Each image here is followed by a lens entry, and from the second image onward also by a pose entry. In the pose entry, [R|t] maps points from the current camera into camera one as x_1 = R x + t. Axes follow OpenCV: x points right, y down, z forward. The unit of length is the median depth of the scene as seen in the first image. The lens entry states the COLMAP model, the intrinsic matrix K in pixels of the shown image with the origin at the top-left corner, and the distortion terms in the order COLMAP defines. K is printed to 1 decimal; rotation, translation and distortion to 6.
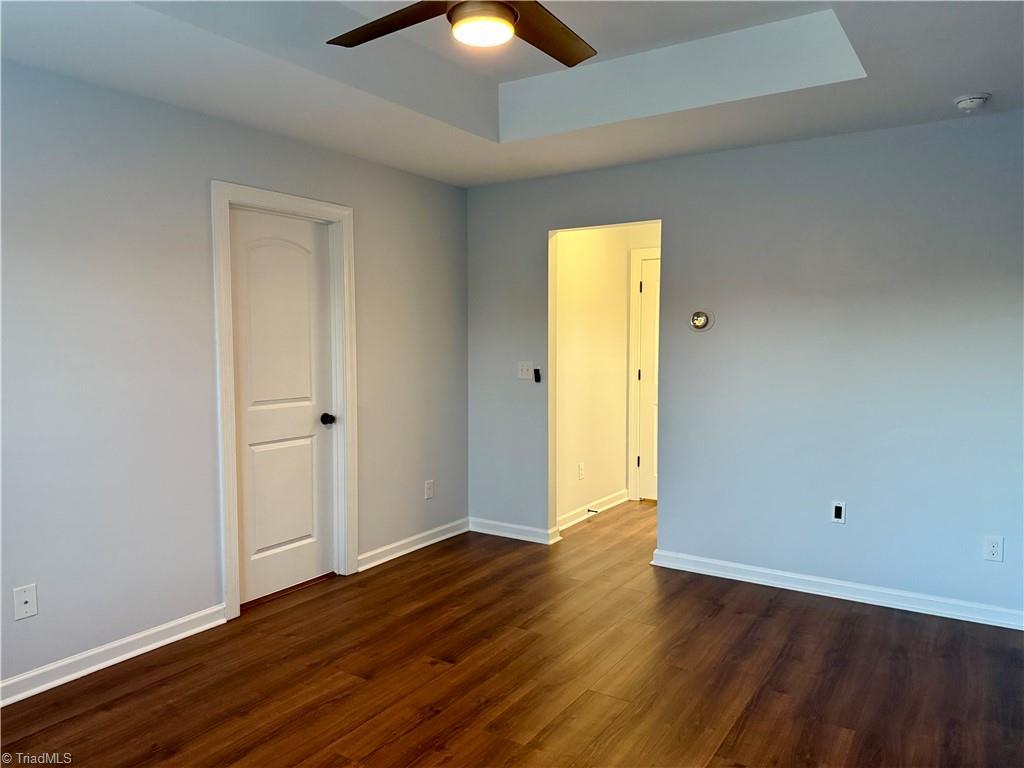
lens RADIAL K [[730.3, 0, 508.6], [0, 730.3, 387.7], [0, 0, 1]] dist [0.001121, 0.001356]
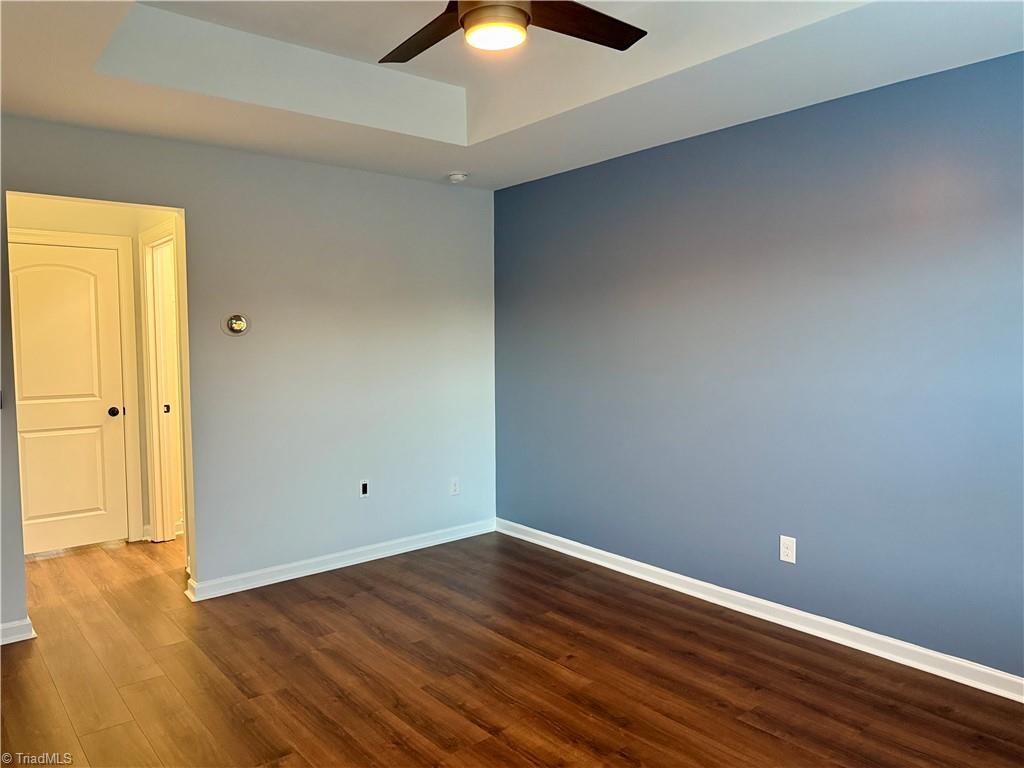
lens RADIAL K [[730.3, 0, 508.6], [0, 730.3, 387.7], [0, 0, 1]] dist [0.001121, 0.001356]
pose [[0.304398, -0.069249, 0.950025, -0.624043], [0.087723, 0.995154, 0.044431, -0.024123], [-0.948497, 0.069814, 0.308997, 0.436793]]
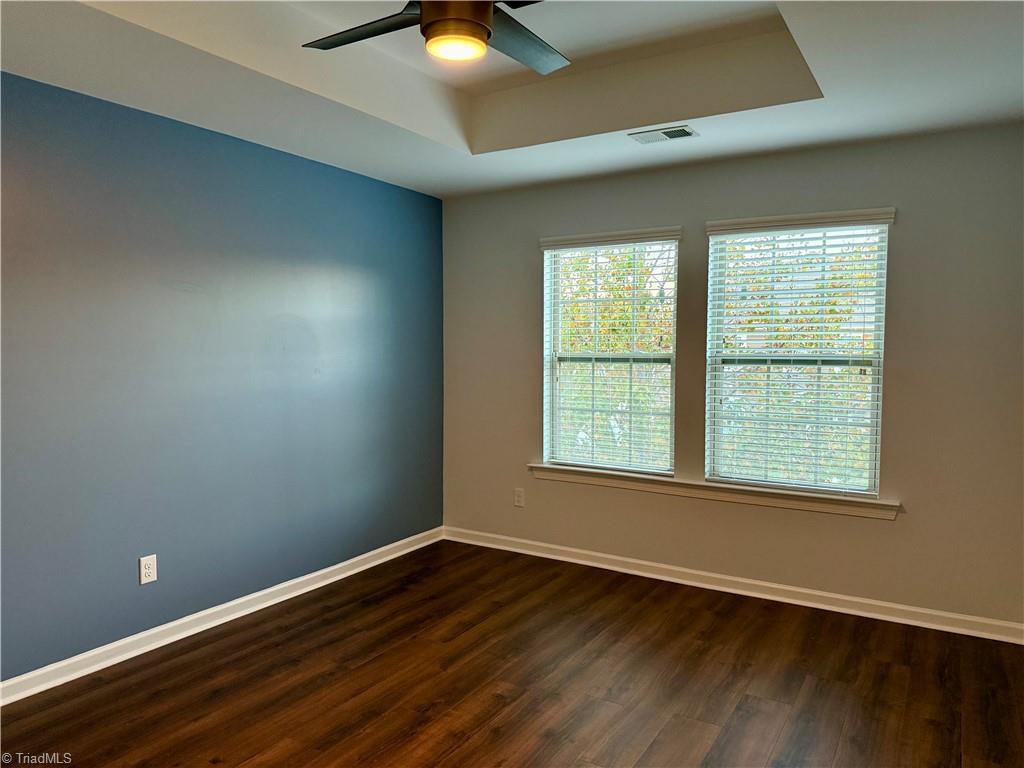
lens RADIAL K [[730.3, 0, 508.6], [0, 730.3, 387.7], [0, 0, 1]] dist [0.001121, 0.001356]
pose [[-0.999611, -0.003250, -0.027701, -0.027703], [-0.007001, 0.990627, 0.136412, -0.093198], [0.026998, 0.136553, -0.990265, 1.307211]]
